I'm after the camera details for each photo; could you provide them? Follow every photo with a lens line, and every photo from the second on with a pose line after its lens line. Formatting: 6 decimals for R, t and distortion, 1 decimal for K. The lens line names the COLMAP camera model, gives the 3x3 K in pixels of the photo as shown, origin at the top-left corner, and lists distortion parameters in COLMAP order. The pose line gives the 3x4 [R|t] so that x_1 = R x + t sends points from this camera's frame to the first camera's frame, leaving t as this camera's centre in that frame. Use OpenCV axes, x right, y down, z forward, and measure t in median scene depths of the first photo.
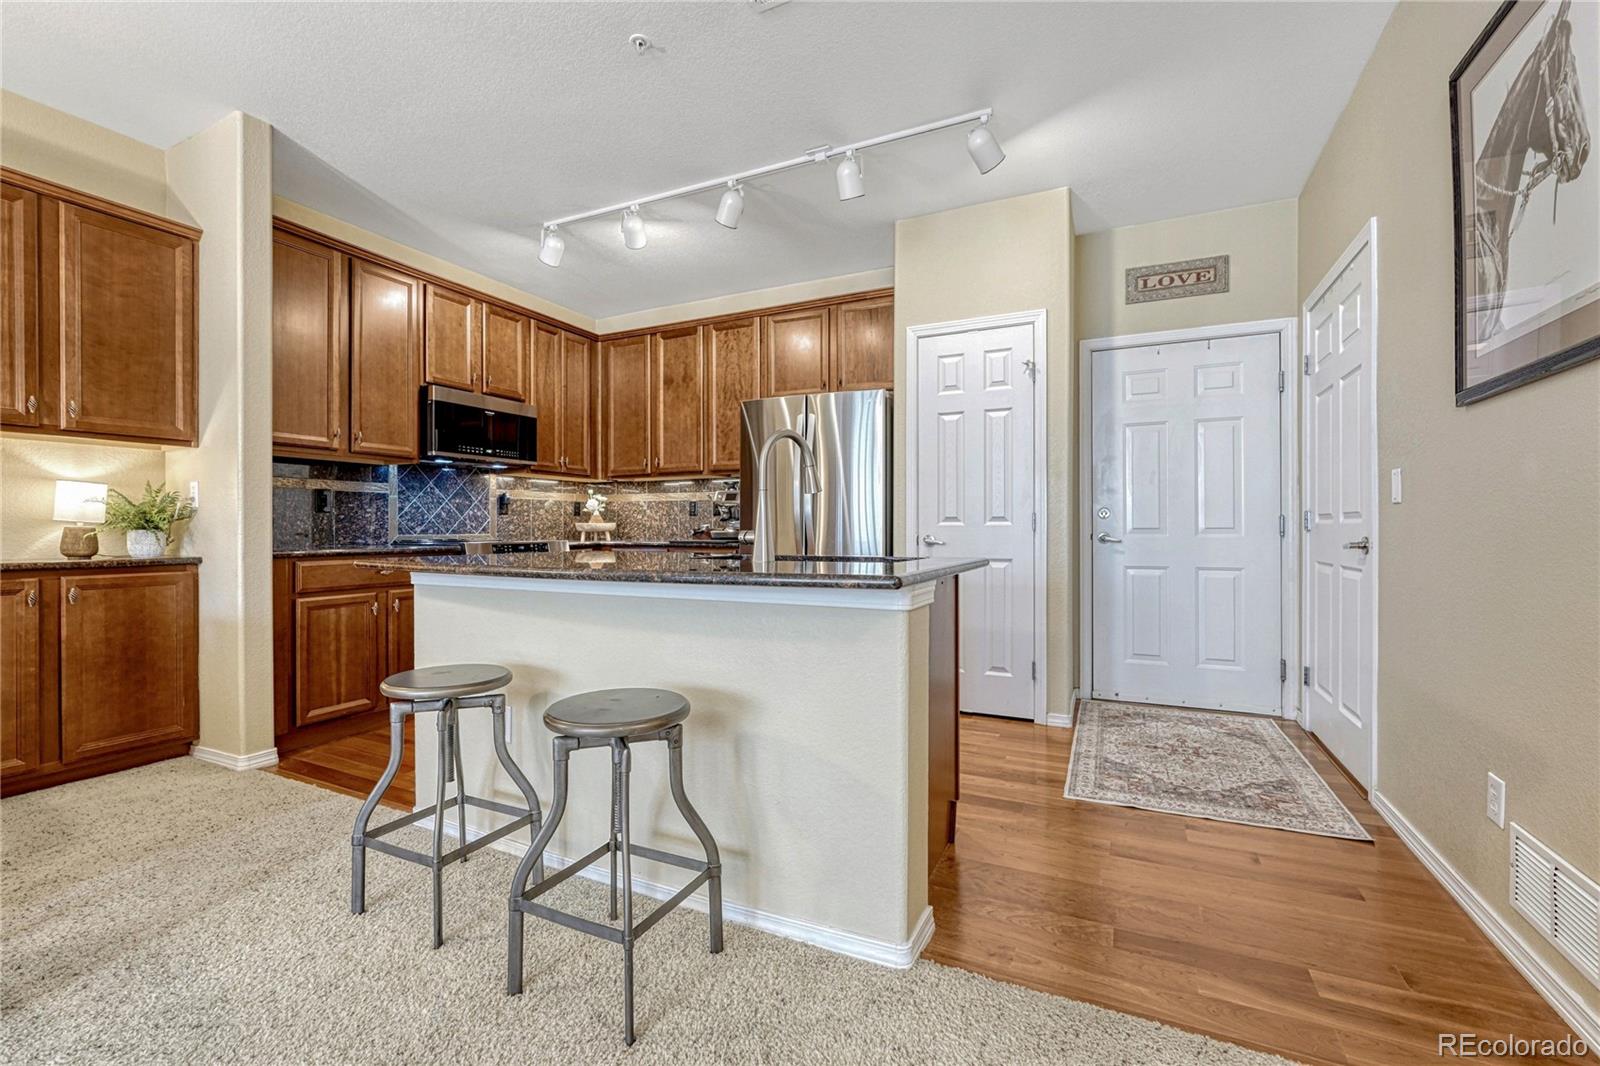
lens RADIAL K [[667.2, 0, 790.1], [0, 667.2, 527.8], [0, 0, 1]] dist [-0.011080, 0.001151]
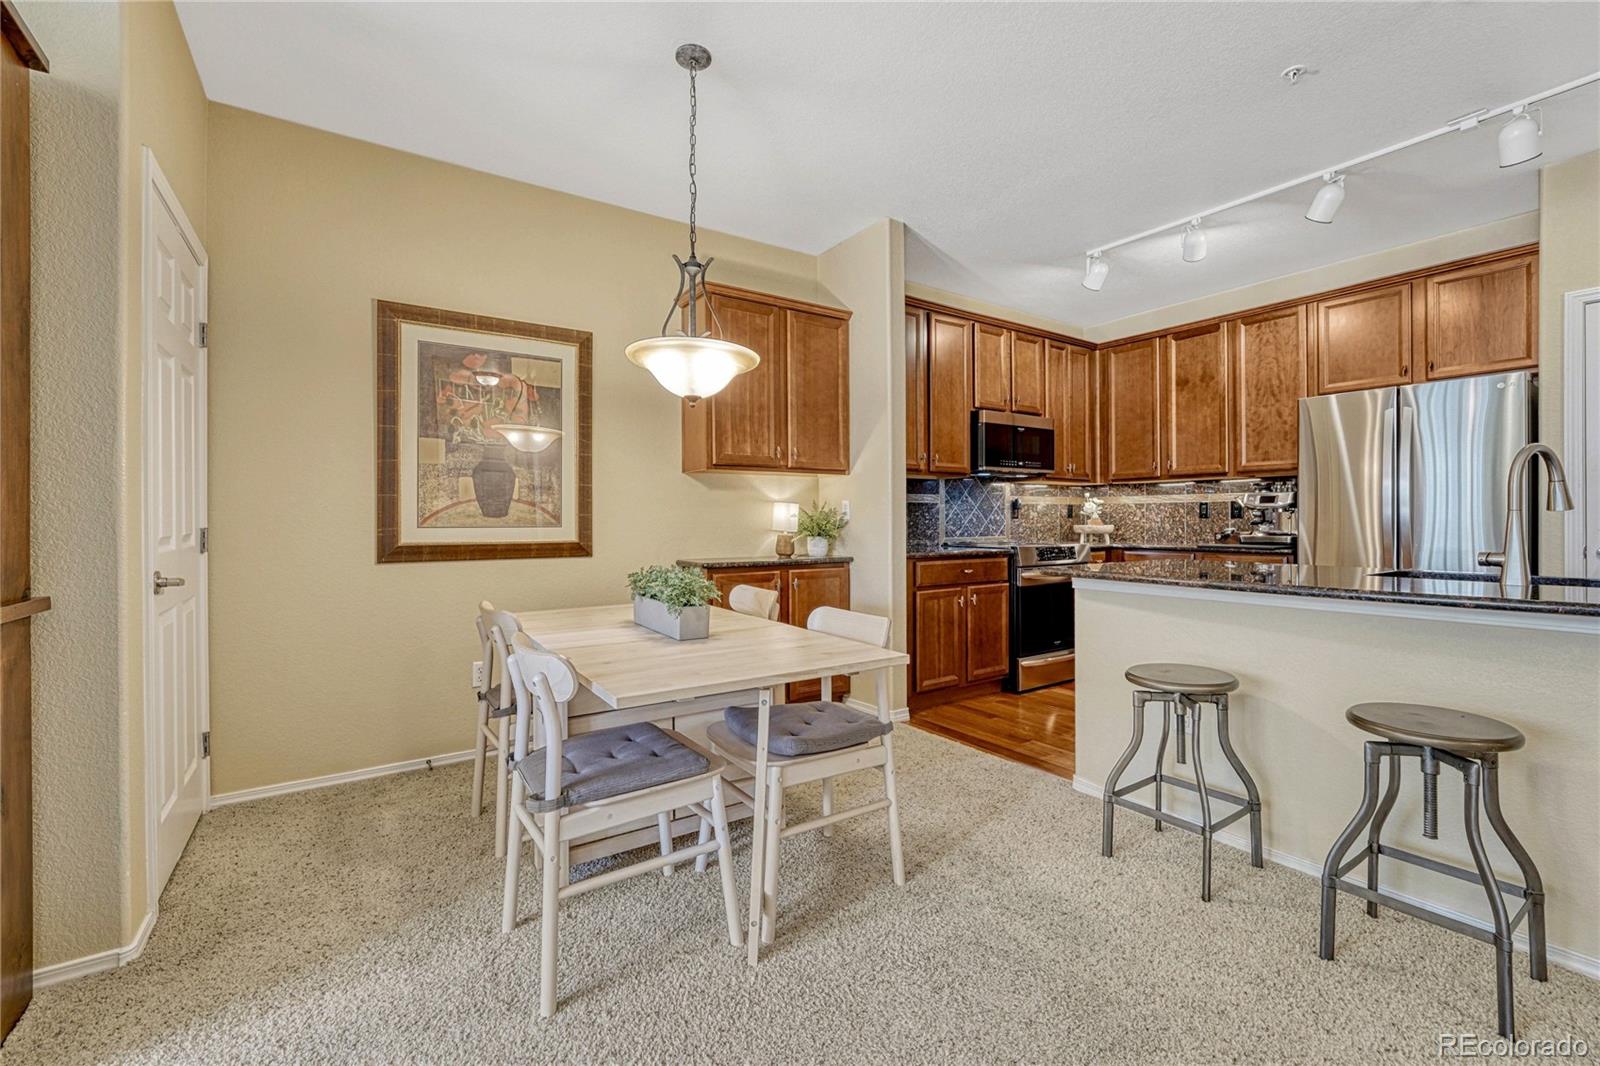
lens RADIAL K [[667.2, 0, 804.1], [0, 667.2, 519.0], [0, 0, 1]] dist [-0.011080, 0.001151]
pose [[0.871069, -0.003749, -0.491146, -0.245792], [0.003596, 0.999993, -0.001254, -0.024354], [0.491147, -0.000674, 0.871077, -0.171219]]
